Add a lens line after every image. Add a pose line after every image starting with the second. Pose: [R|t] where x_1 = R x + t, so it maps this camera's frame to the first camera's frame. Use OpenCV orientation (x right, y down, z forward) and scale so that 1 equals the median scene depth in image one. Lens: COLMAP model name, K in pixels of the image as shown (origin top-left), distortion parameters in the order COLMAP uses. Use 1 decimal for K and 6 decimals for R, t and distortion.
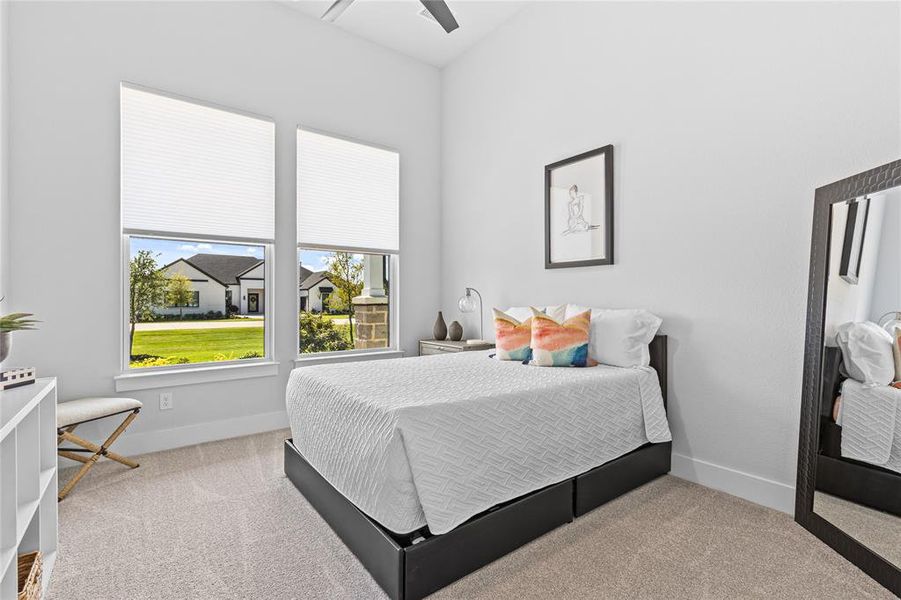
lens RADIAL K [[407.3, 0, 450.5], [0, 407.3, 300.0], [0, 0, 1]] dist [0.002532, -0.000006]
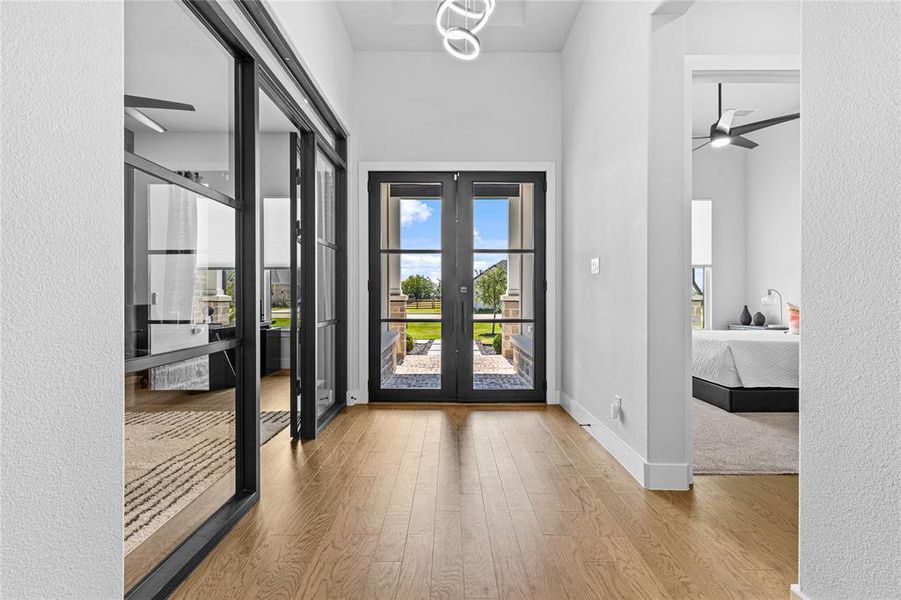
lens RADIAL K [[407.3, 0, 450.5], [0, 407.3, 300.0], [0, 0, 1]] dist [0.002532, -0.000006]
pose [[0.799216, -0.000182, -0.601044, 0.008444], [0.003685, 0.999983, 0.004597, -0.001959], [0.601033, -0.005888, 0.799202, -0.864617]]
